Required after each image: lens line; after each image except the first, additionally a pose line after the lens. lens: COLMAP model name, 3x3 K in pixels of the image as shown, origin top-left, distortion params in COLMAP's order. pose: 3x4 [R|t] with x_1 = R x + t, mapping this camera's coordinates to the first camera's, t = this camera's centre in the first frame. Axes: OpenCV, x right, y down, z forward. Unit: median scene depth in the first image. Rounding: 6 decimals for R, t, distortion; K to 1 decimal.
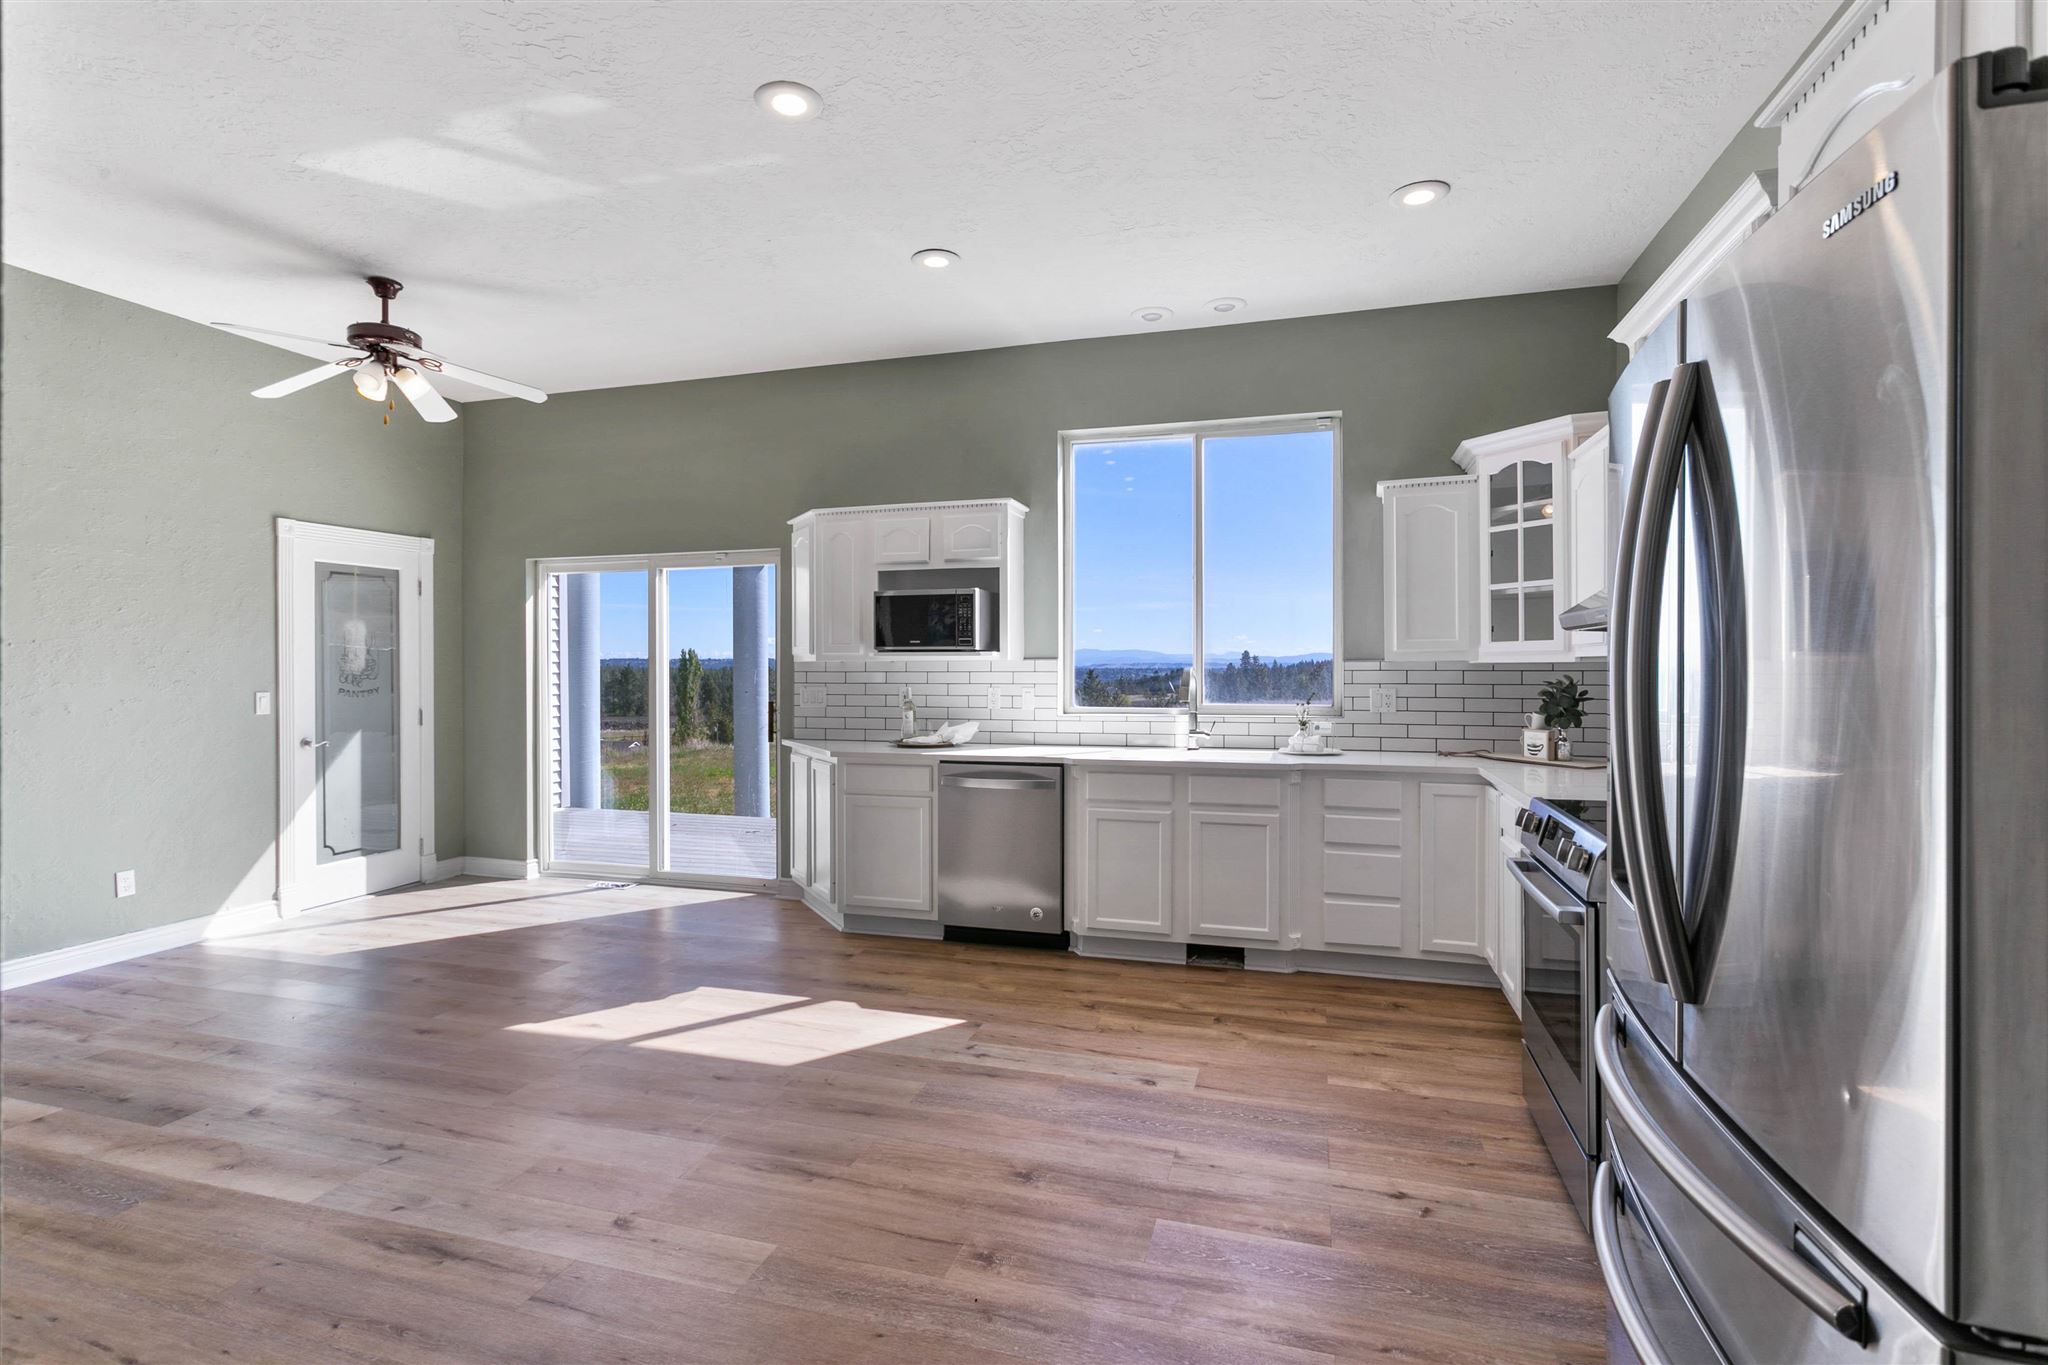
lens RADIAL K [[970.7, 0, 1020.0], [0, 970.7, 672.9], [0, 0, 1]] dist [-0.002836, 0.003393]
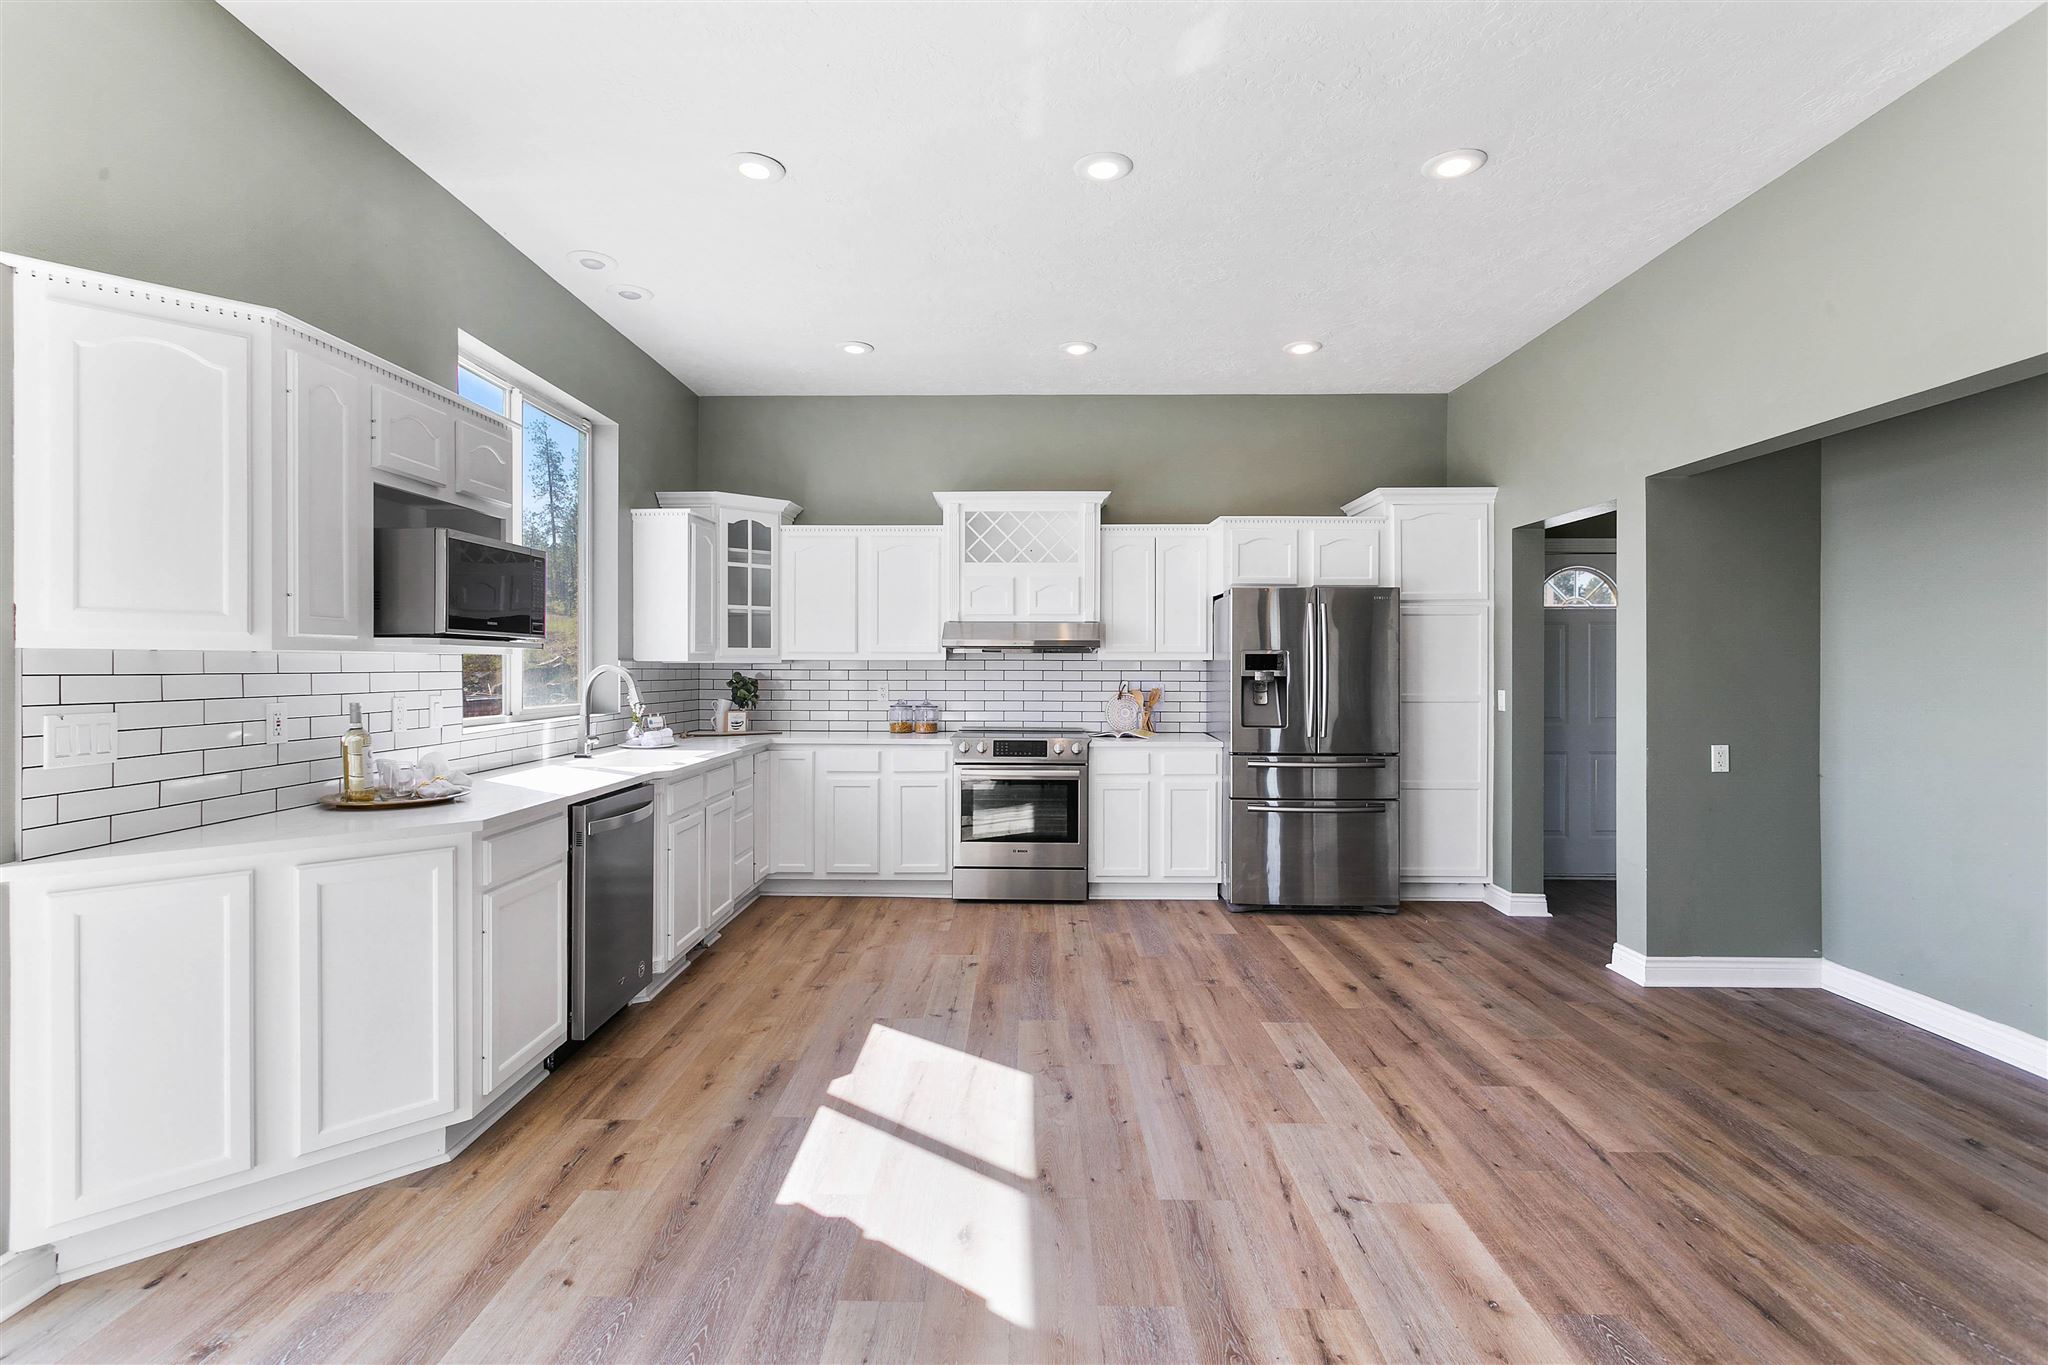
lens RADIAL K [[970.7, 0, 1013.7], [0, 970.7, 672.5], [0, 0, 1]] dist [-0.002836, 0.003393]
pose [[-0.275037, -0.004235, 0.961424, -0.921734], [0.005417, 0.999968, 0.005954, -0.003492], [-0.961418, 0.006845, -0.275005, 1.001138]]
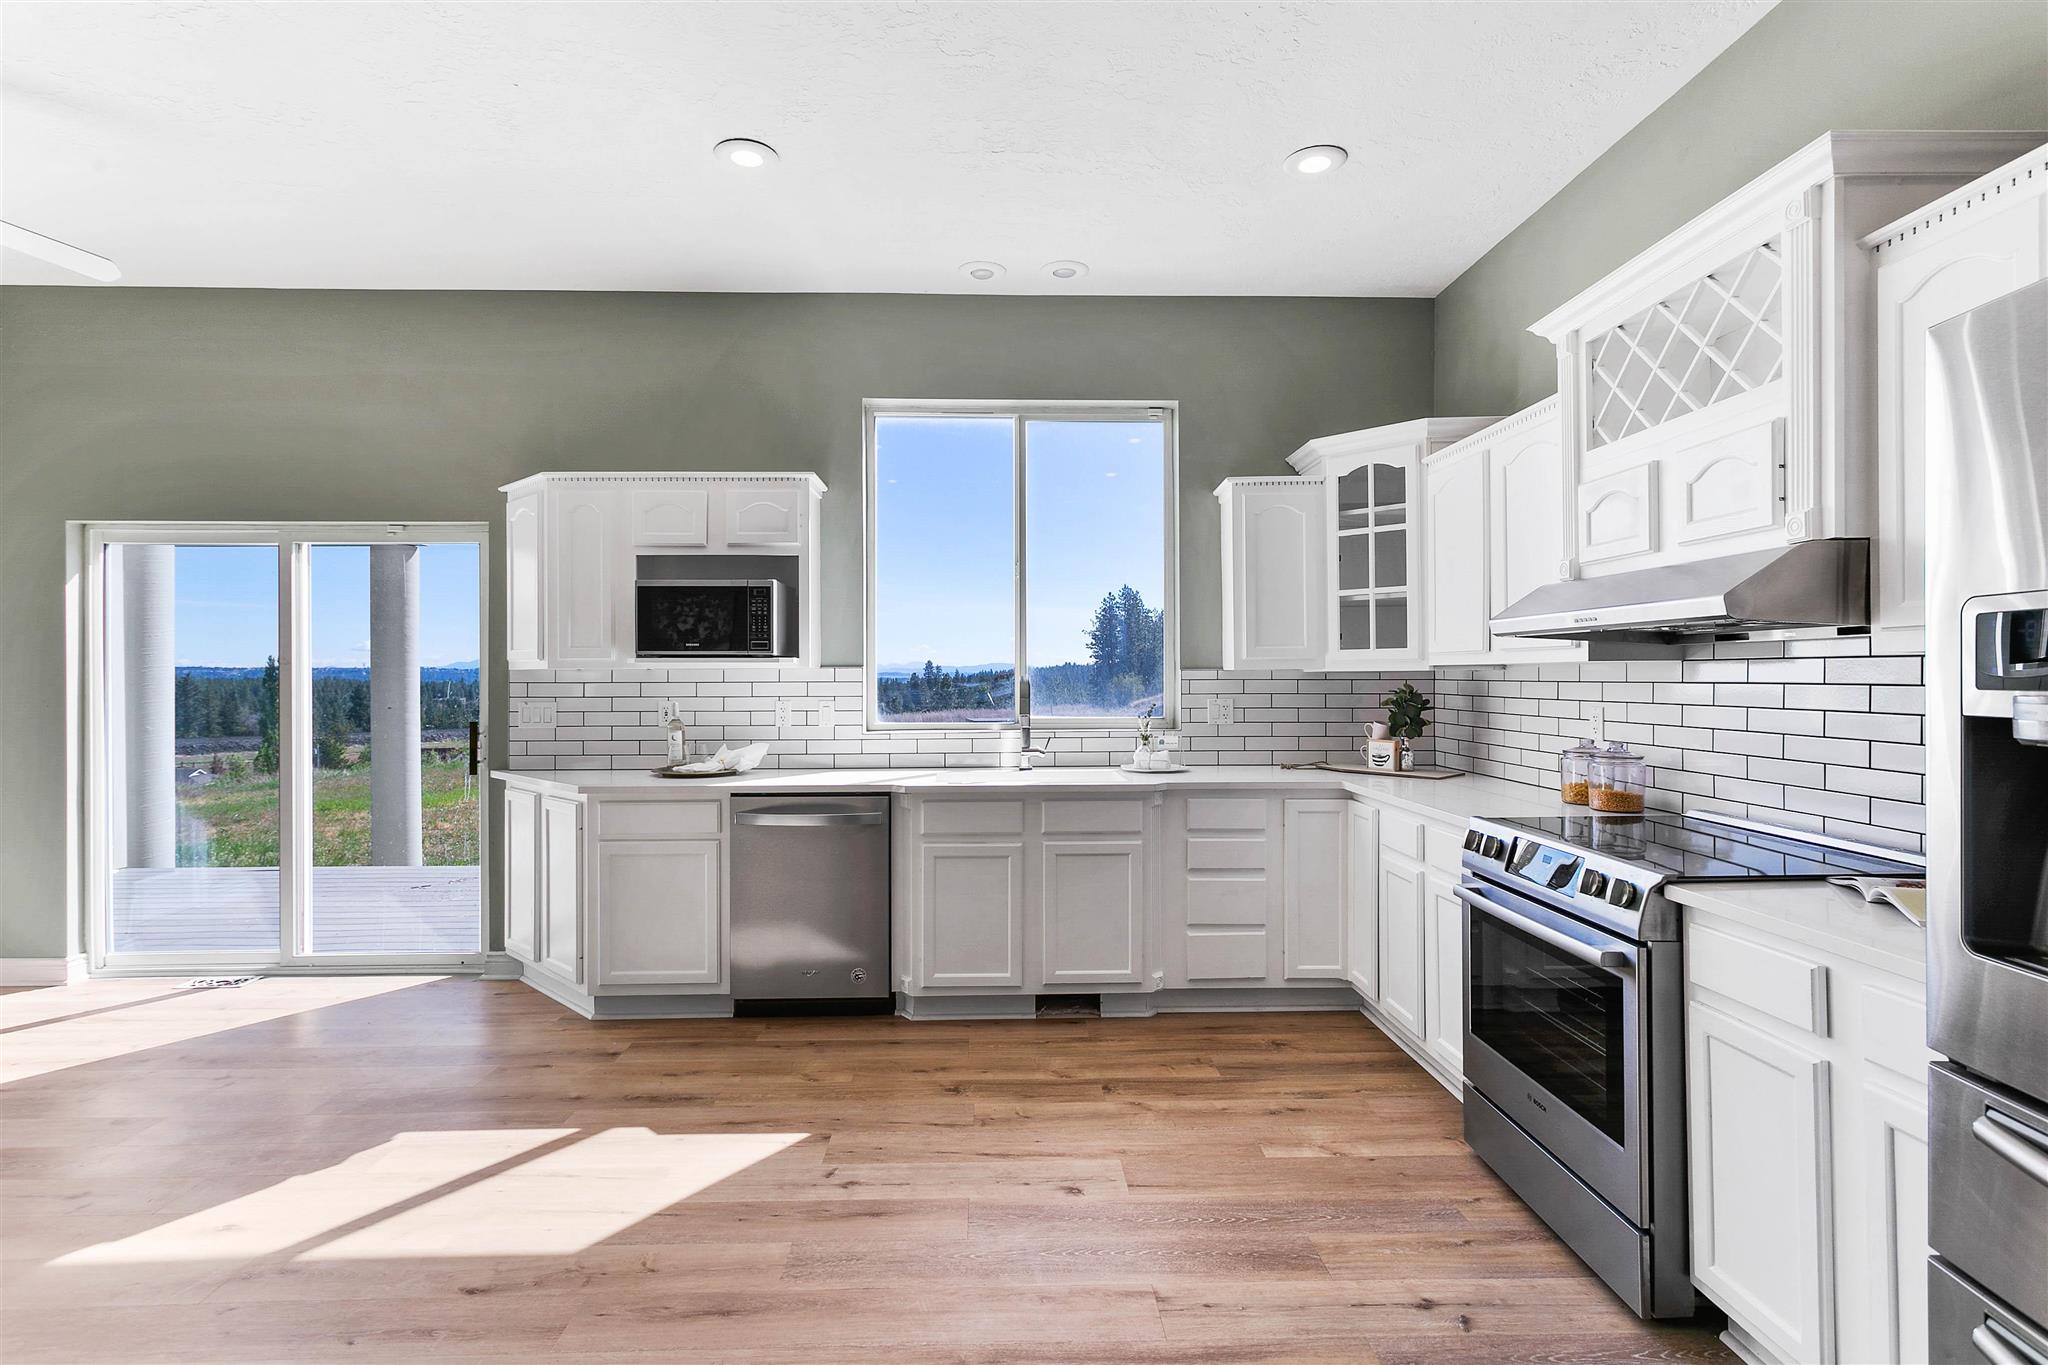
lens RADIAL K [[970.7, 0, 1019.3], [0, 970.7, 680.2], [0, 0, 1]] dist [-0.002836, 0.003393]
pose [[0.948092, -0.001922, 0.317990, -0.125276], [0.002922, 0.999992, -0.002668, -0.000221], [-0.317983, 0.003459, 0.948090, 0.188188]]
